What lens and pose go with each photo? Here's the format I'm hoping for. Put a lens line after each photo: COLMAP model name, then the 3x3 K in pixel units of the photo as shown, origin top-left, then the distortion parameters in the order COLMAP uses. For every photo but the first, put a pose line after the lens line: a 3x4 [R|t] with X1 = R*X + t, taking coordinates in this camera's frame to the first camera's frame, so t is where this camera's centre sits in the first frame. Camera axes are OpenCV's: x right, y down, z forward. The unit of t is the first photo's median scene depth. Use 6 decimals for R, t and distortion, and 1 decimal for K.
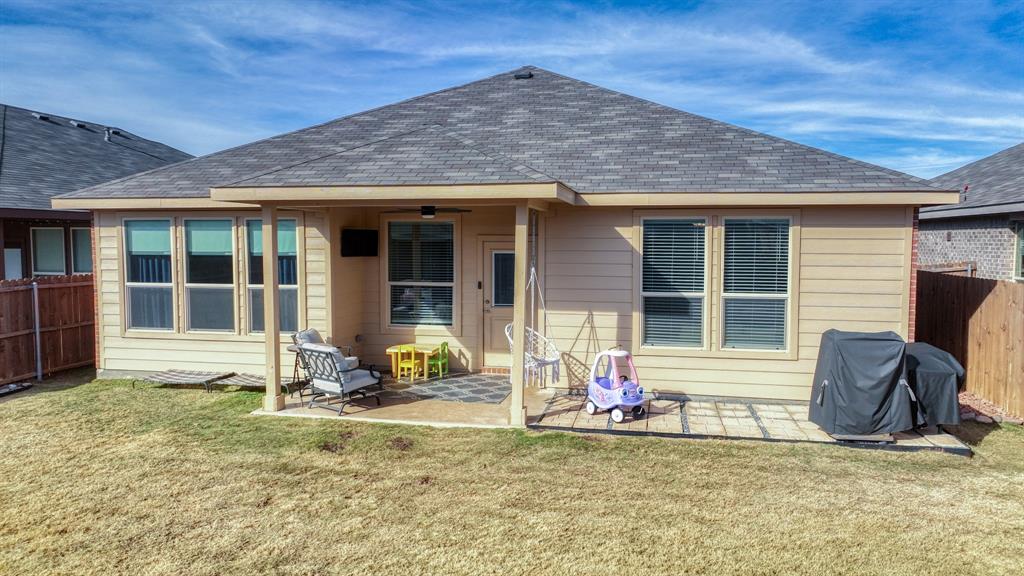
lens RADIAL K [[728.2, 0, 508.8], [0, 728.2, 286.7], [0, 0, 1]] dist [0.001738, 0.017500]
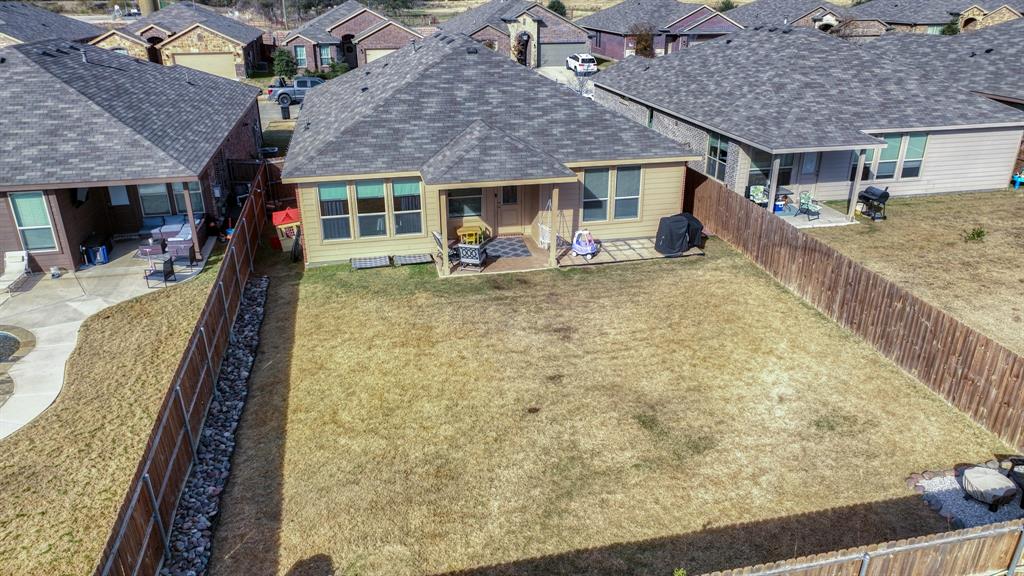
lens RADIAL K [[728.2, 0, 514.0], [0, 728.2, 289.6], [0, 0, 1]] dist [0.001738, 0.017500]
pose [[0.913131, -0.162365, 0.373938, -0.938147], [0.032532, 0.943361, 0.330169, -0.499433], [-0.406367, -0.289323, 0.866694, -1.004887]]
